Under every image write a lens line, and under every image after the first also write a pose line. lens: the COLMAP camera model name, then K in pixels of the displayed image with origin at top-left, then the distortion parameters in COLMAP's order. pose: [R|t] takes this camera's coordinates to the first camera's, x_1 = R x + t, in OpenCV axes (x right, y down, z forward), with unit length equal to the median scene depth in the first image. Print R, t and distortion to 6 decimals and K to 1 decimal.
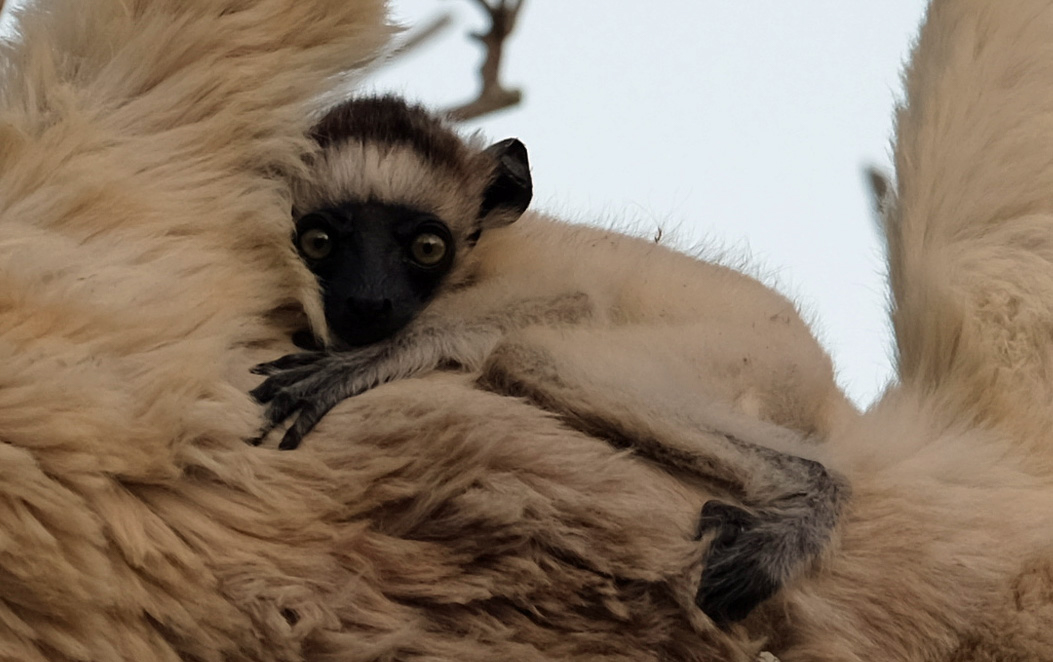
lens RADIAL K [[6496.5, 0, 526.5], [0, 6496.5, 331.0], [0, 0, 1]] dist [-0.266065, -31.368821]
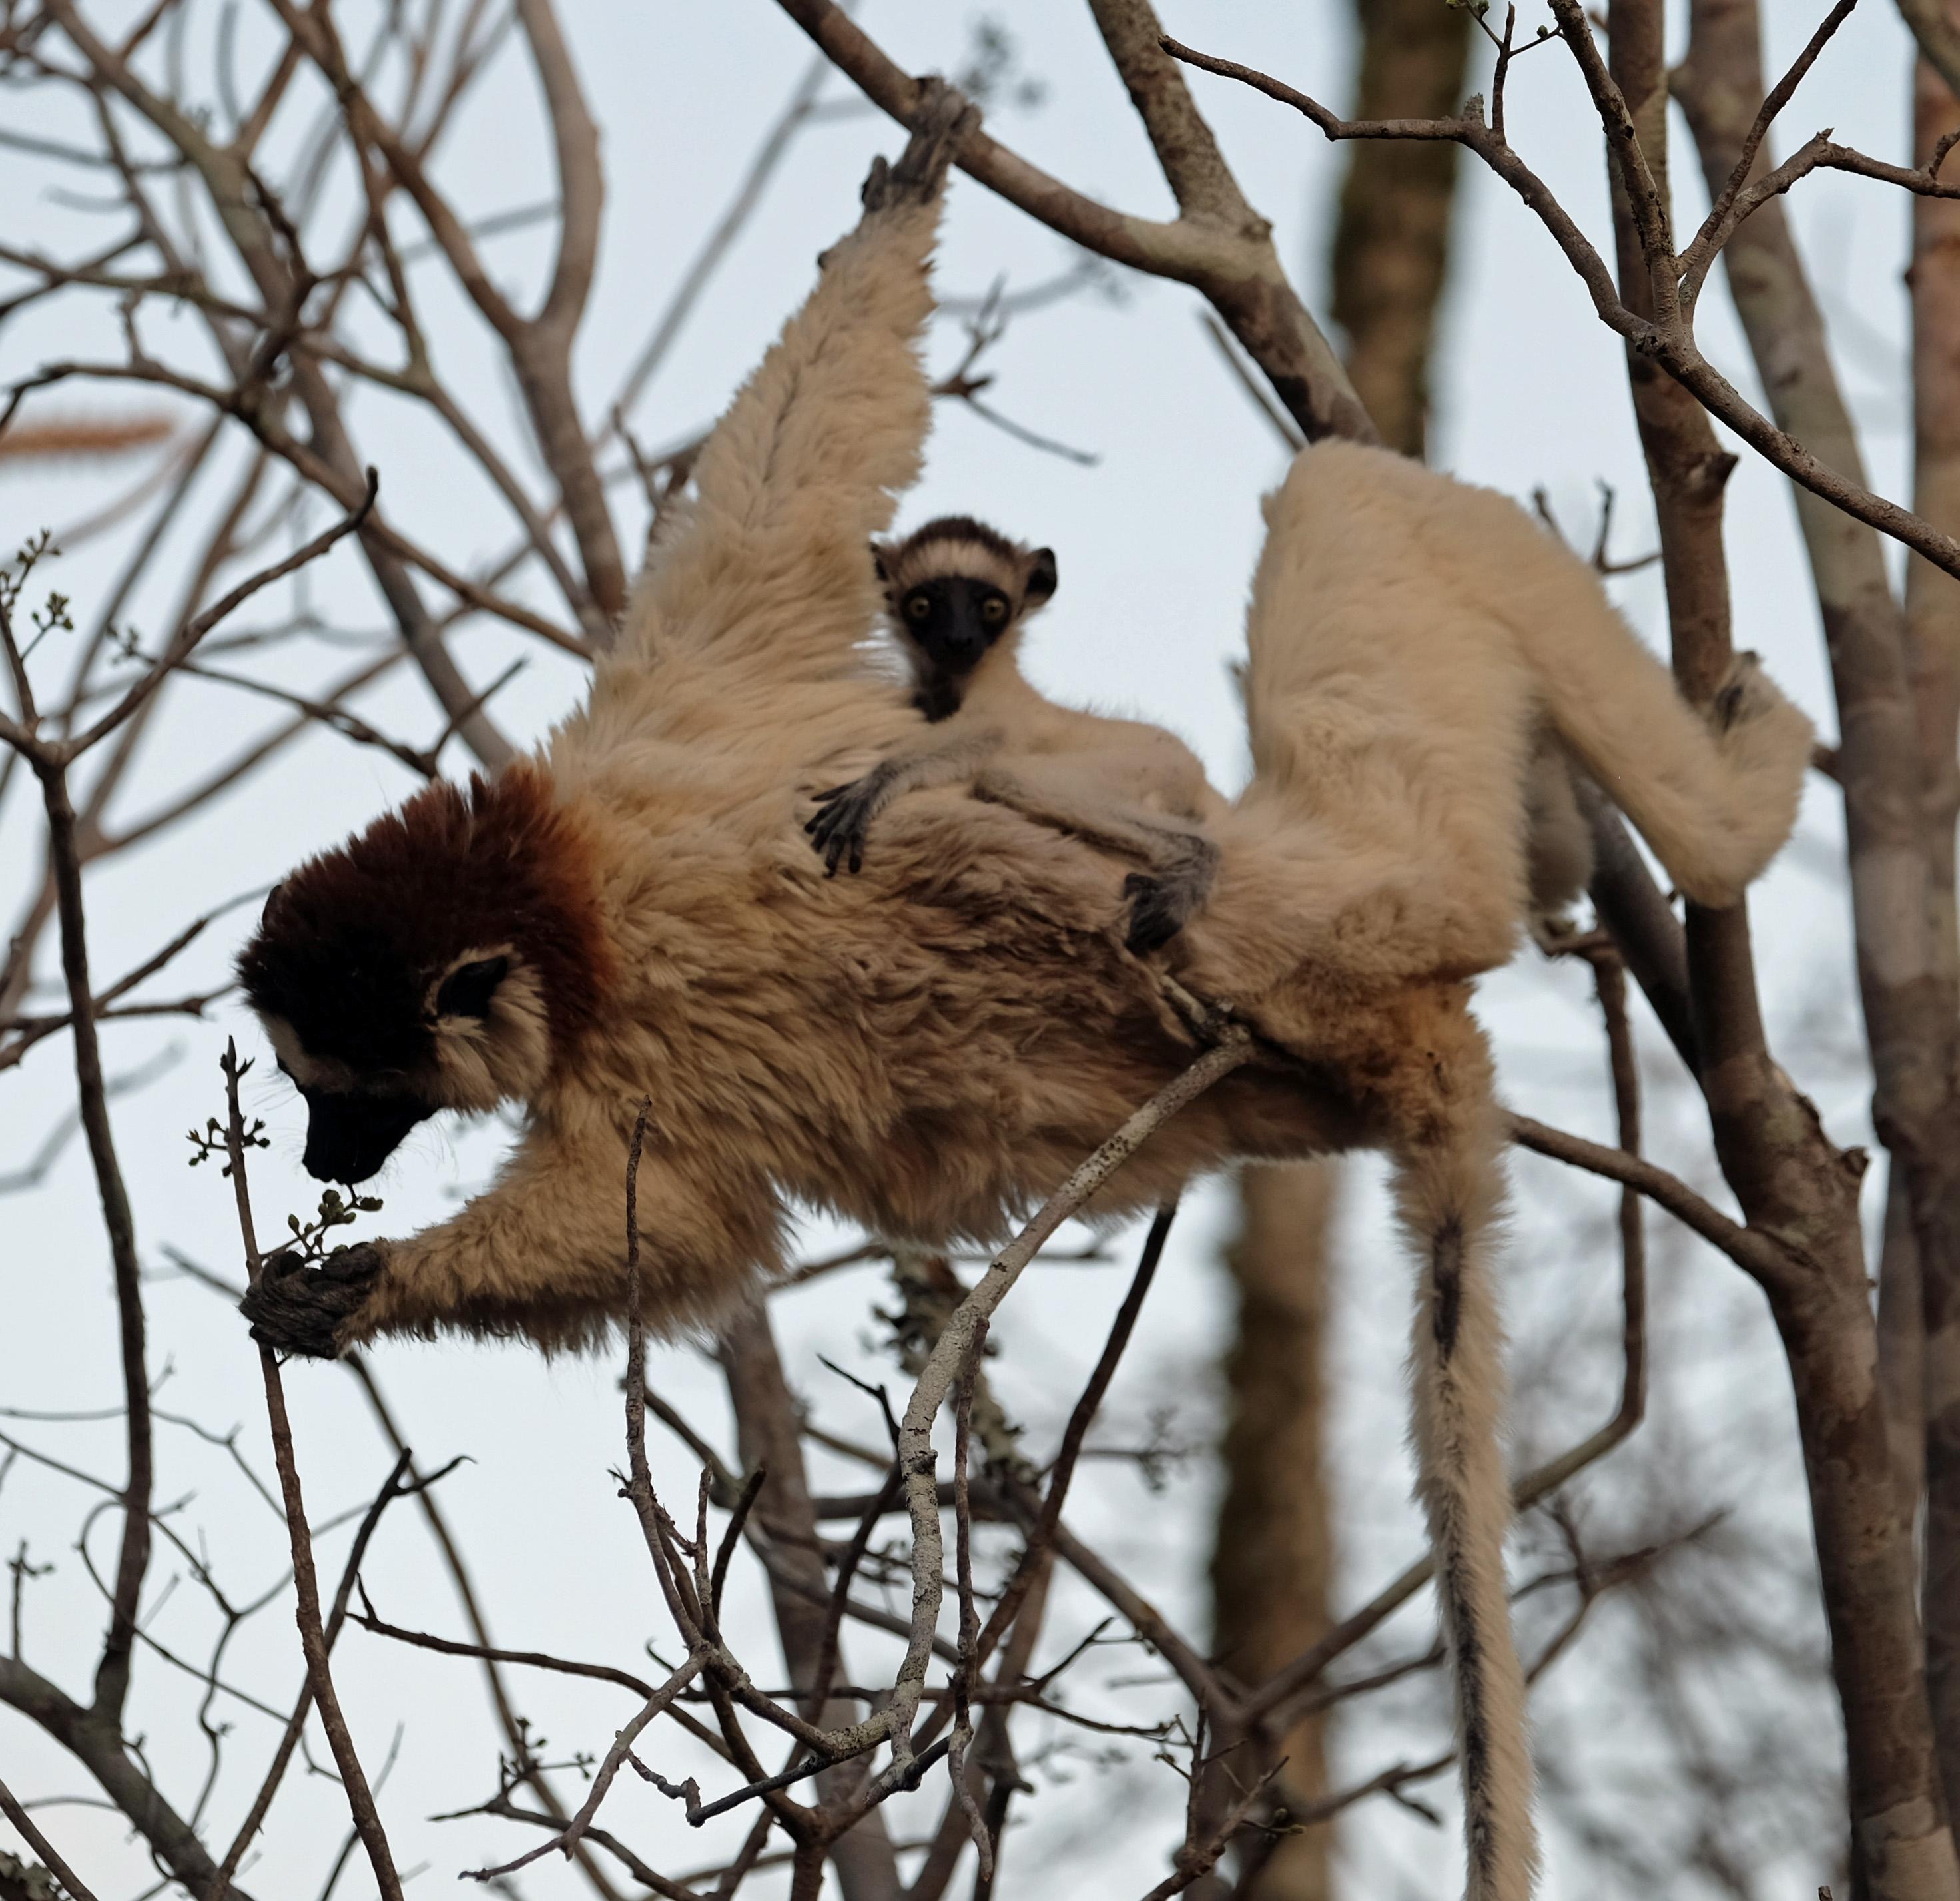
lens RADIAL K [[14280.8, 0, 980.0], [0, 14280.8, 950.5], [0, 0, 1]] dist [-13.877298, 1.622862]
pose [[0.998359, -0.031117, 0.048082, -0.161852], [0.027337, 0.996628, 0.077360, -0.207585], [-0.050327, -0.075919, 0.995843, -2.222673]]
